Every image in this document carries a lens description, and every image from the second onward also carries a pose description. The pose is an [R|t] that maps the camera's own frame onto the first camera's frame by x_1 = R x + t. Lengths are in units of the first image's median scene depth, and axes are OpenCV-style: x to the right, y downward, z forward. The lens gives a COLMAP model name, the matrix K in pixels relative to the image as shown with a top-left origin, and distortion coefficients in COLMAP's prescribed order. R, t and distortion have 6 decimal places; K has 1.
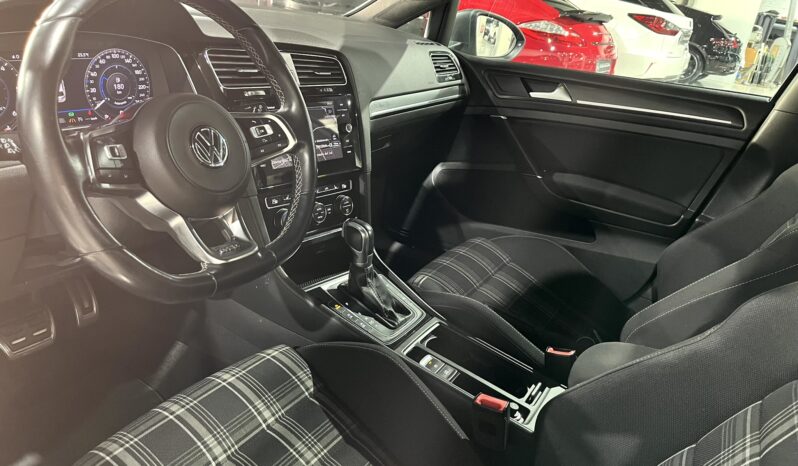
lens RADIAL K [[605.0, 0, 393.3], [0, 605.0, 233.9], [0, 0, 1]] dist [0.033868, -0.065238]
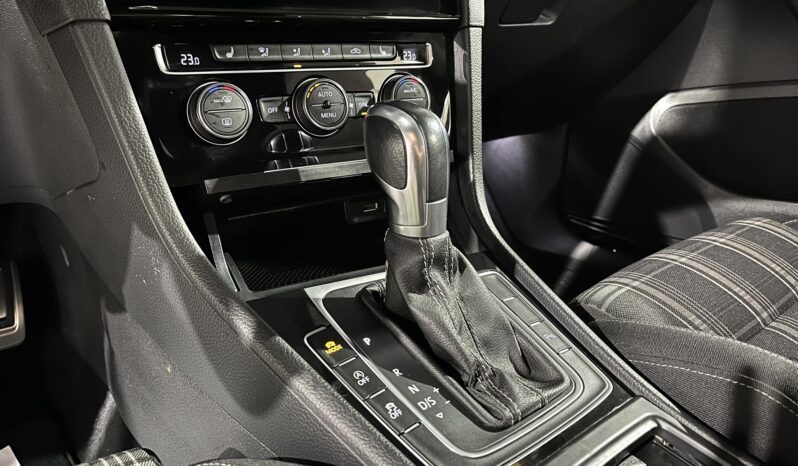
lens RADIAL K [[605.0, 0, 393.7], [0, 605.0, 236.2], [0, 0, 1]] dist [0.033868, -0.065238]
pose [[0.939514, 0.010966, -0.342335, 0.057294], [-0.028145, 0.998579, -0.045255, 0.070381], [0.341352, 0.052152, 0.938487, 0.669952]]
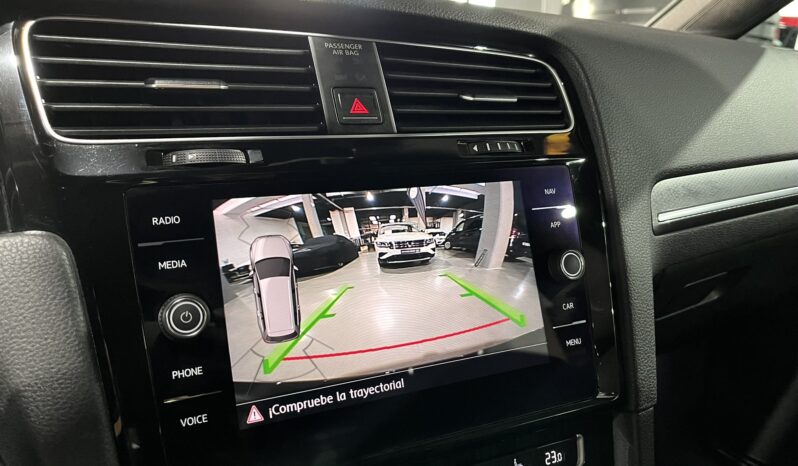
lens RADIAL K [[605.0, 0, 395.9], [0, 605.0, 231.4], [0, 0, 1]] dist [0.033868, -0.065238]
pose [[0.884605, -0.013260, -0.466153, -0.010524], [-0.069348, 0.984741, -0.159610, -0.148258], [0.461156, 0.173518, 0.870187, 0.751116]]
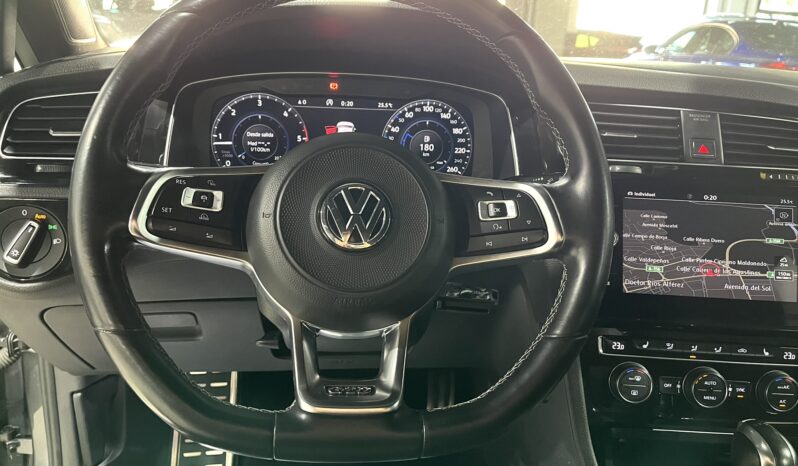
lens RADIAL K [[605.0, 0, 402.8], [0, 605.0, 236.3], [0, 0, 1]] dist [0.033868, -0.065238]
pose [[0.592730, 0.120723, -0.796302, 0.137736], [-0.265466, 0.962736, -0.051645, -0.068427], [0.760394, 0.242002, 0.602691, 0.440312]]
